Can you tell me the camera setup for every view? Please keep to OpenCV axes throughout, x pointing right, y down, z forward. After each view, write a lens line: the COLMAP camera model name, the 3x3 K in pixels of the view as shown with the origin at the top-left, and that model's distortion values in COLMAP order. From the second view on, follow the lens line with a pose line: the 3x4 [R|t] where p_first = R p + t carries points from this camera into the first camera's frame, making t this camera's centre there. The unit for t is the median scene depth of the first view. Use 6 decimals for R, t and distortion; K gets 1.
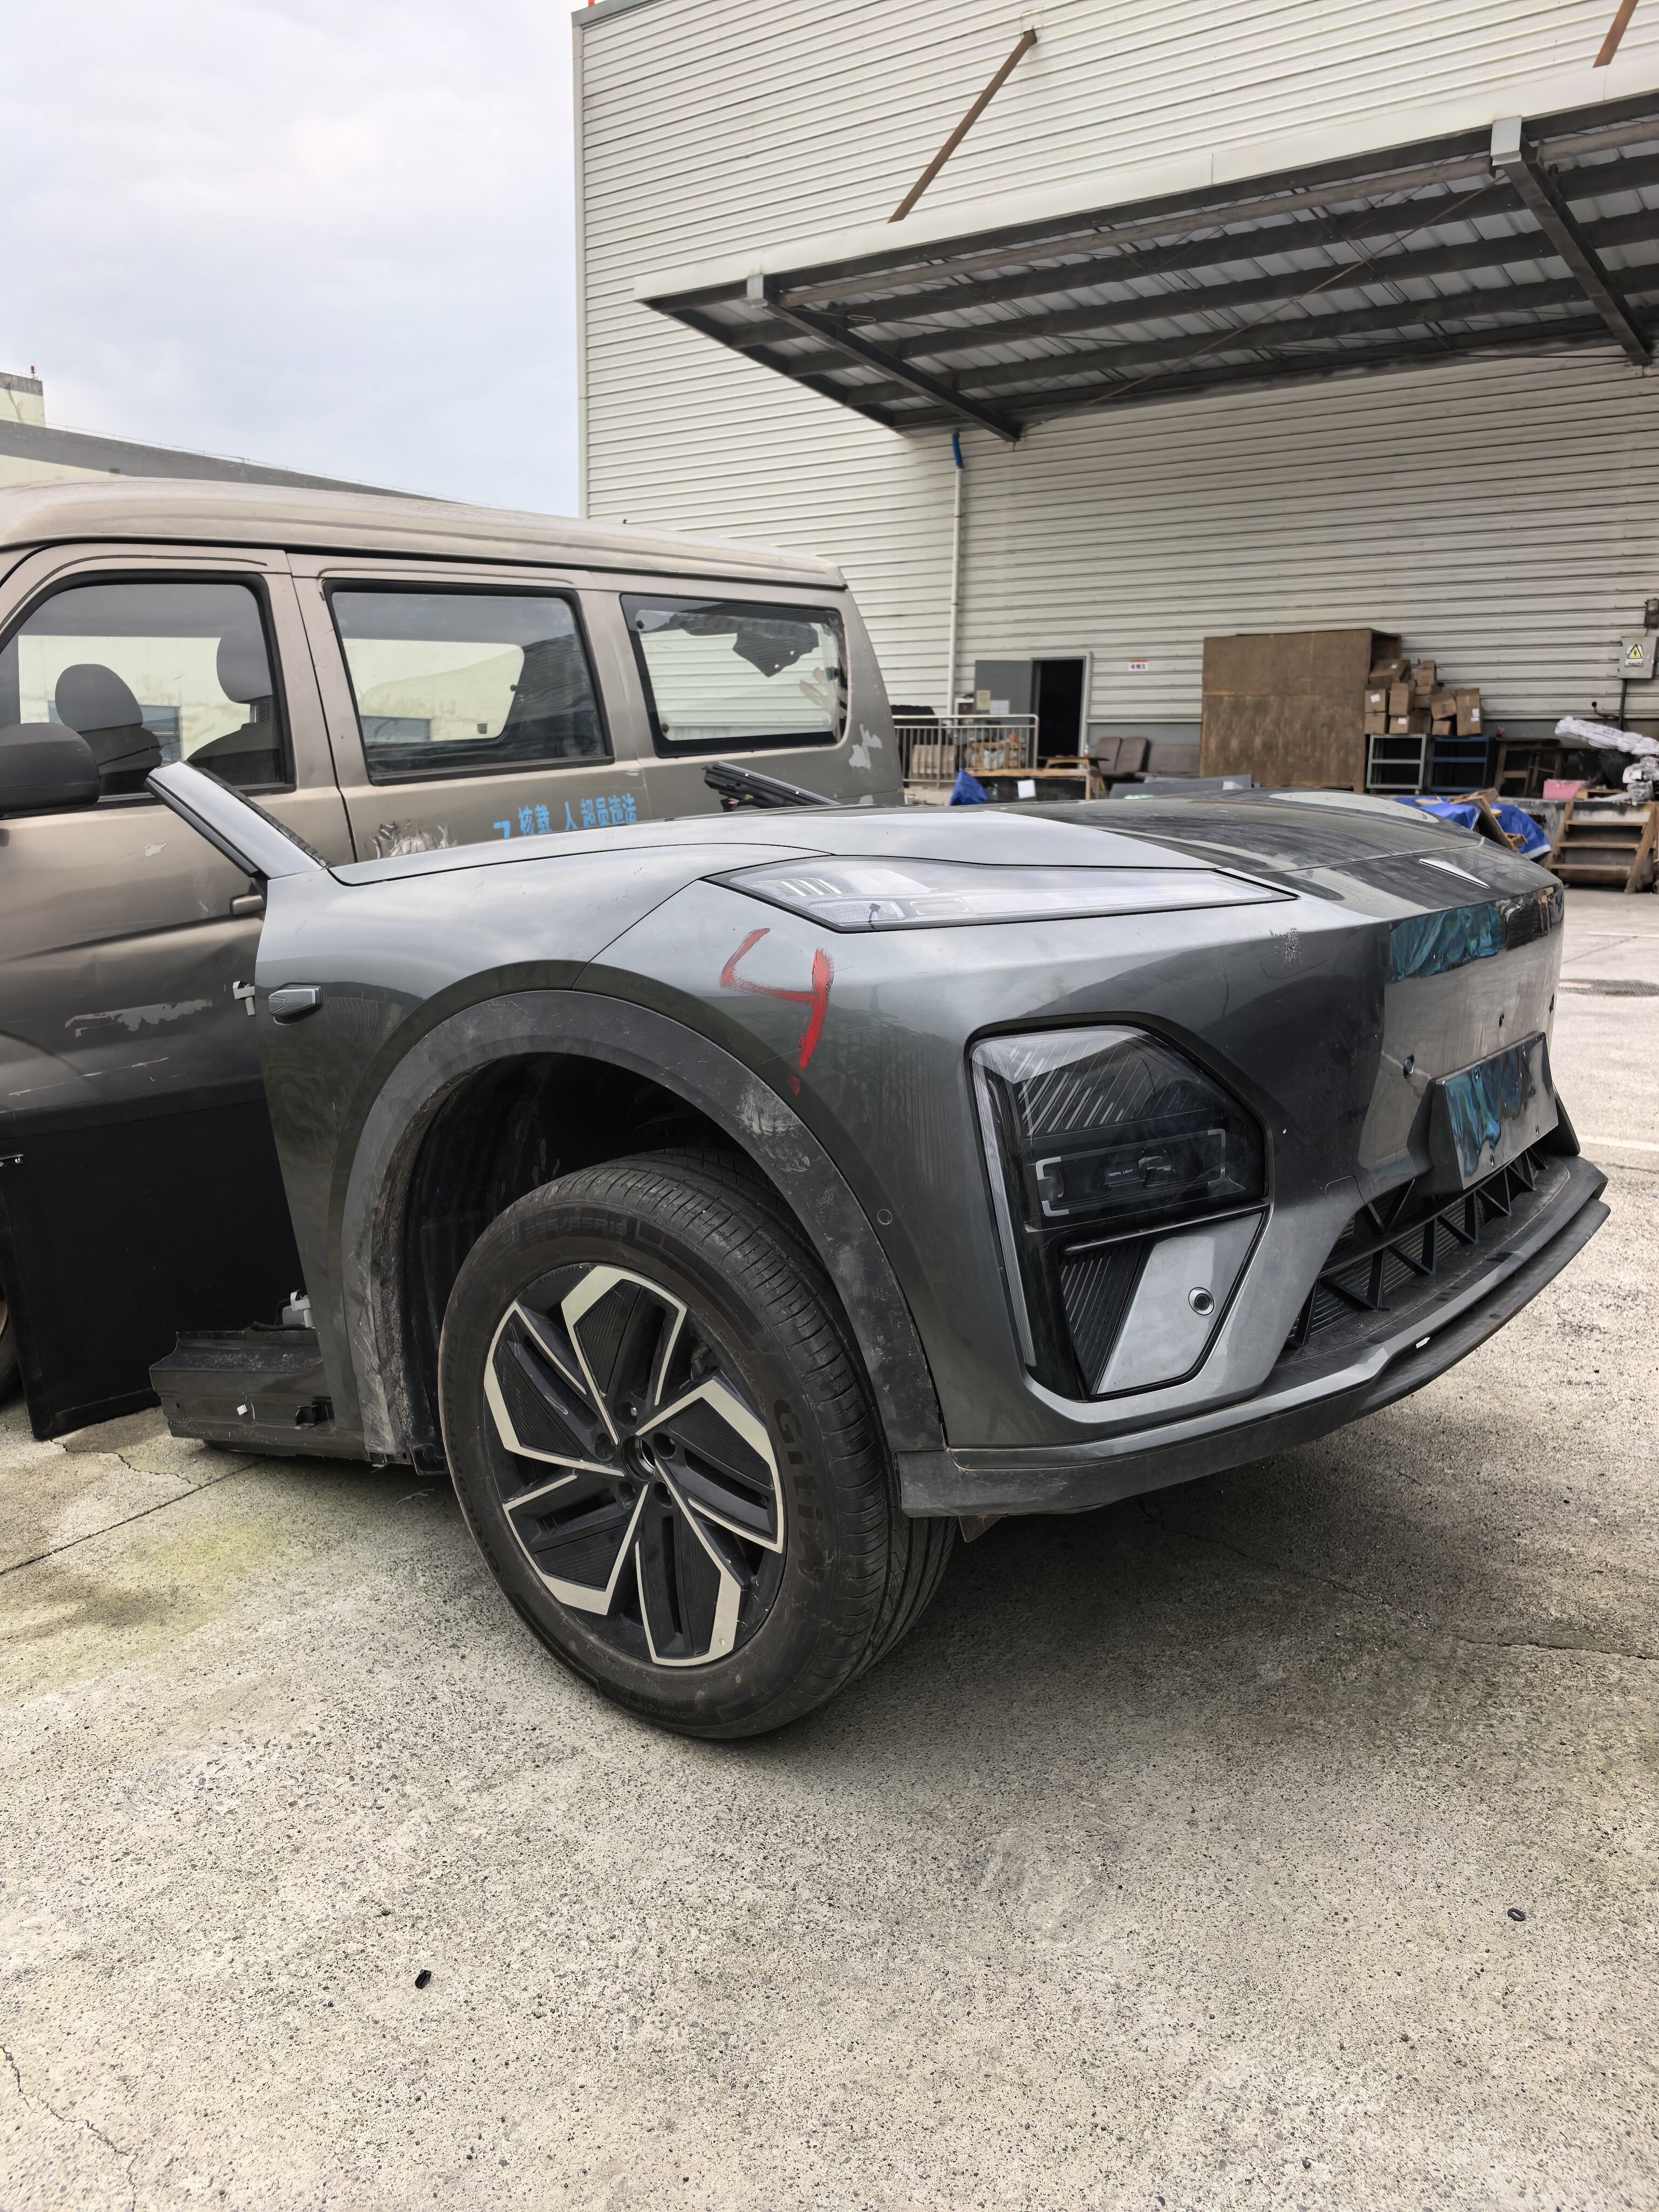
lens RADIAL K [[1708.9, 0, 829.5], [0, 1708.9, 1106.0], [0, 0, 1]] dist [-0.002335, -0.002612]
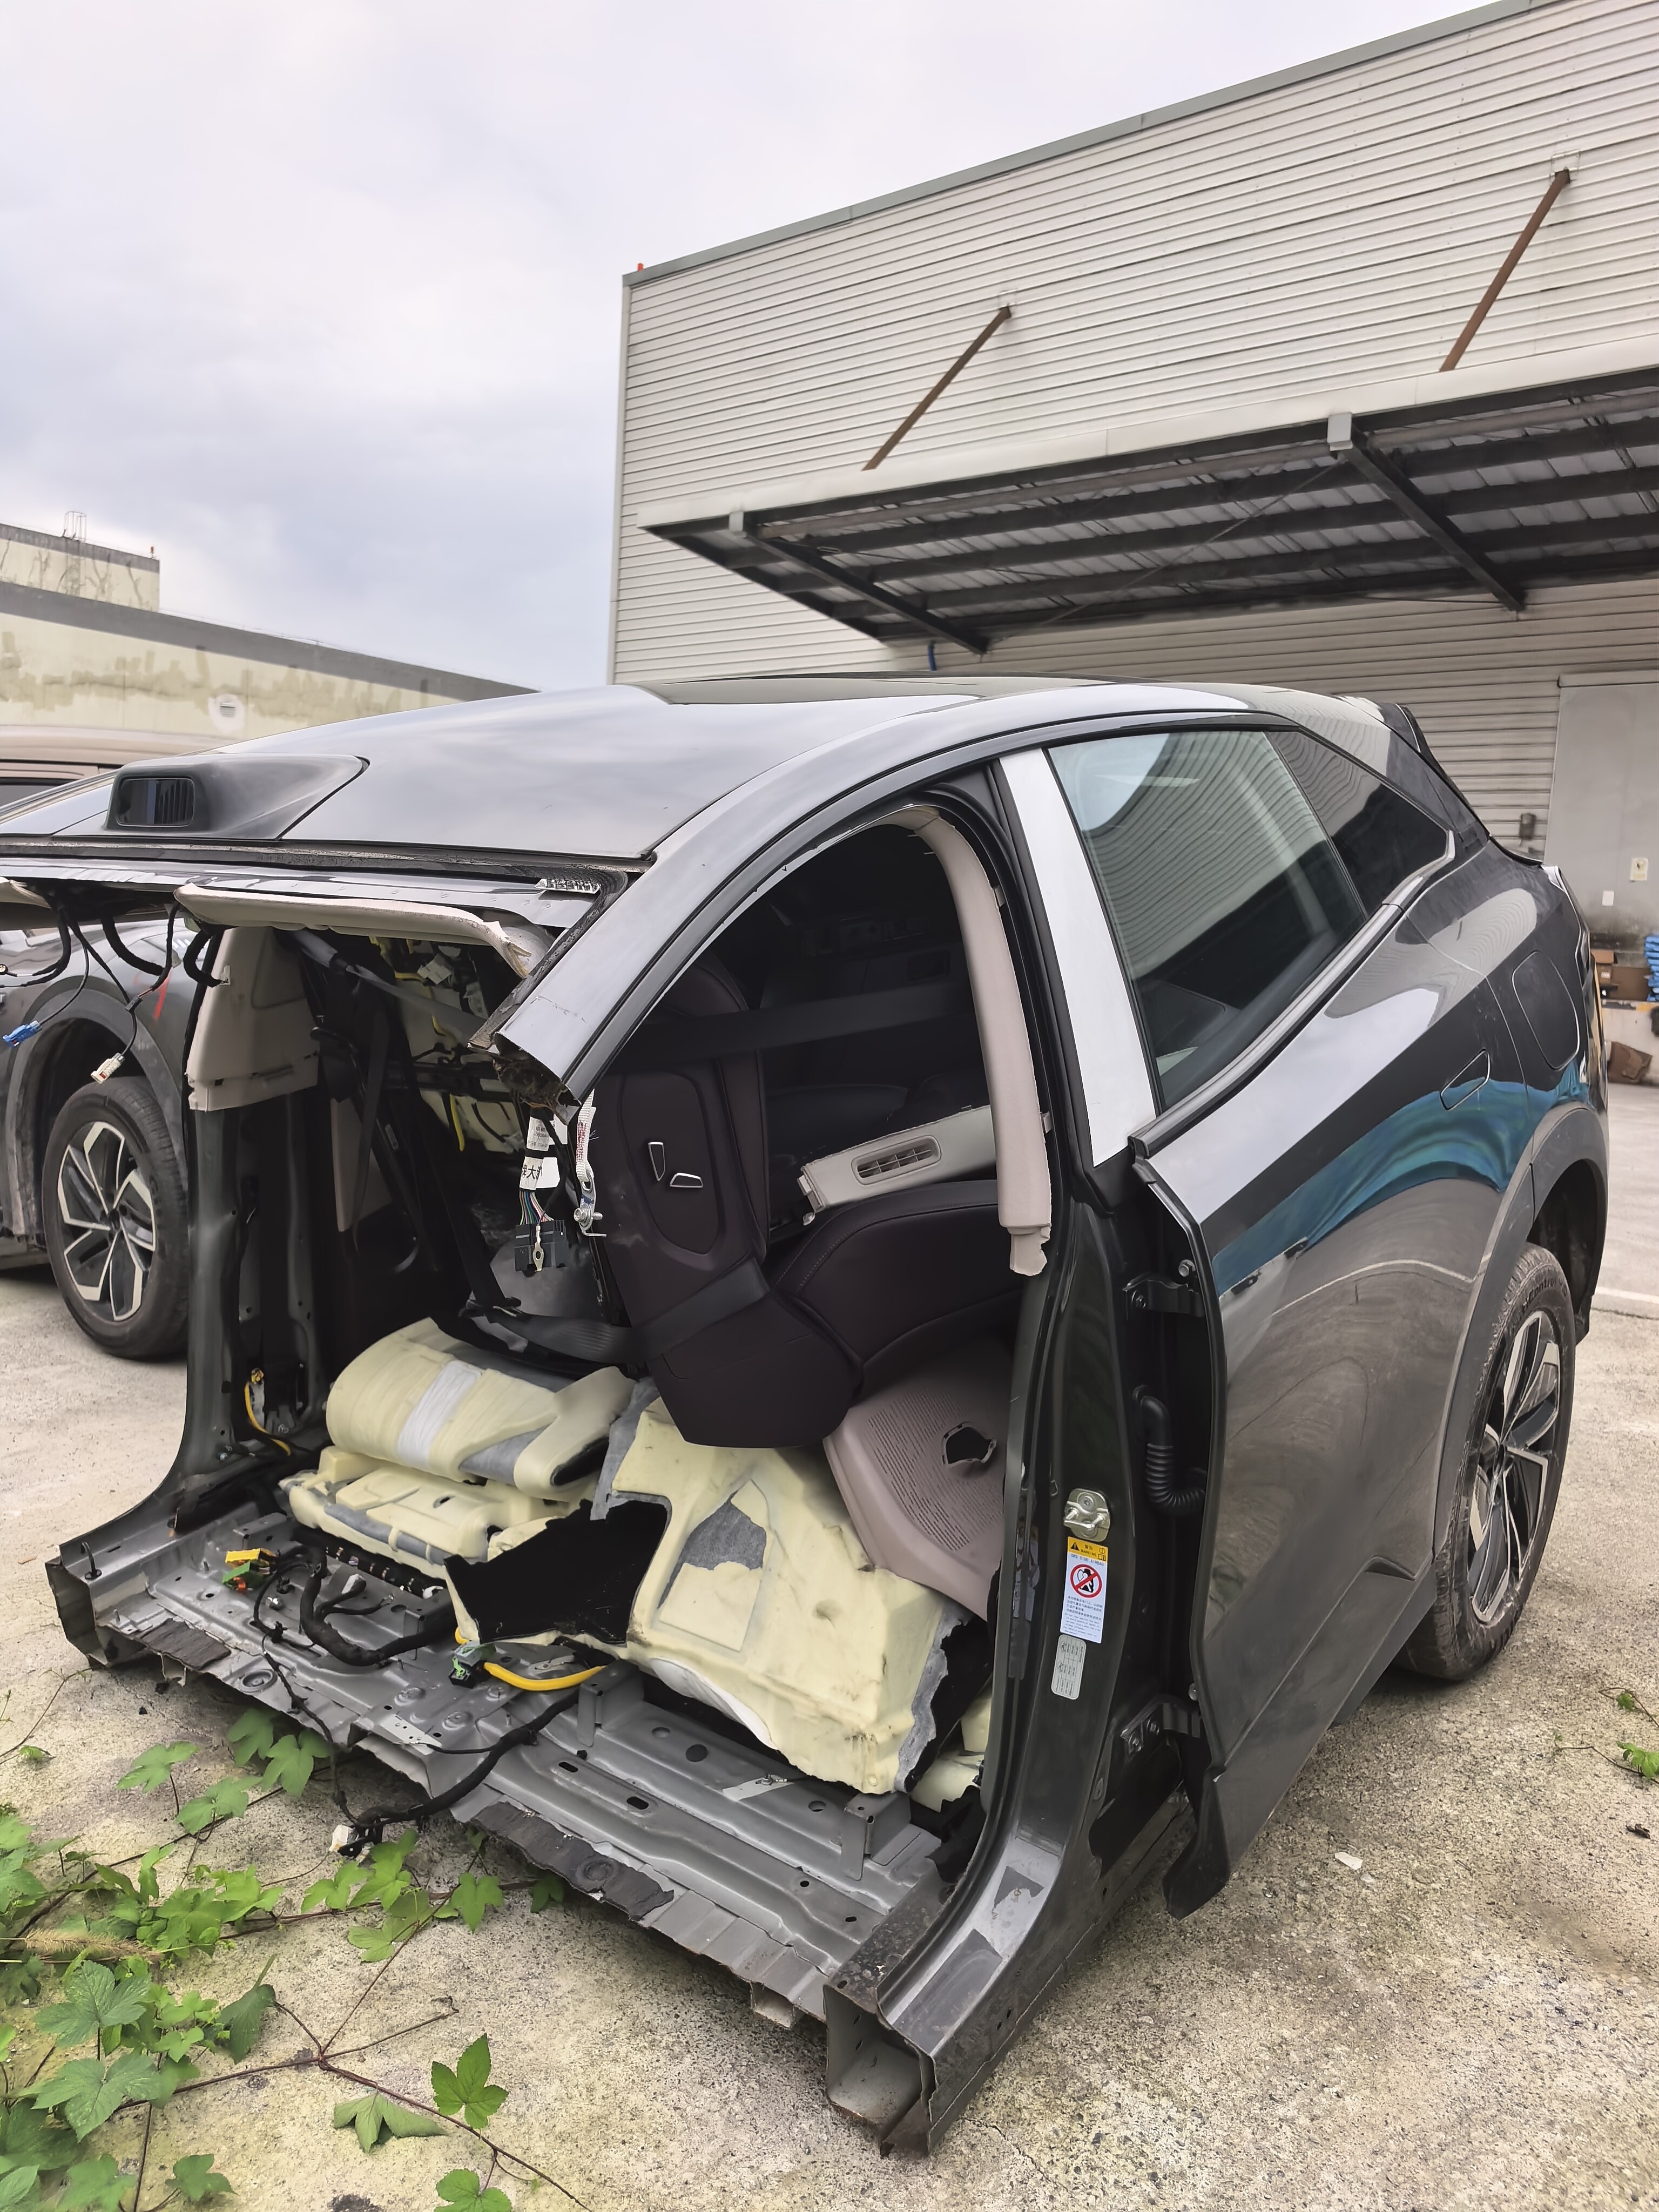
lens RADIAL K [[1708.9, 0, 829.5], [0, 1708.9, 1106.0], [0, 0, 1]] dist [-0.002335, -0.002612]
pose [[0.998110, 0.044622, -0.042256, 0.083842], [-0.048566, 0.994057, -0.097428, 0.022963], [0.037657, 0.099296, 0.994345, -0.104827]]
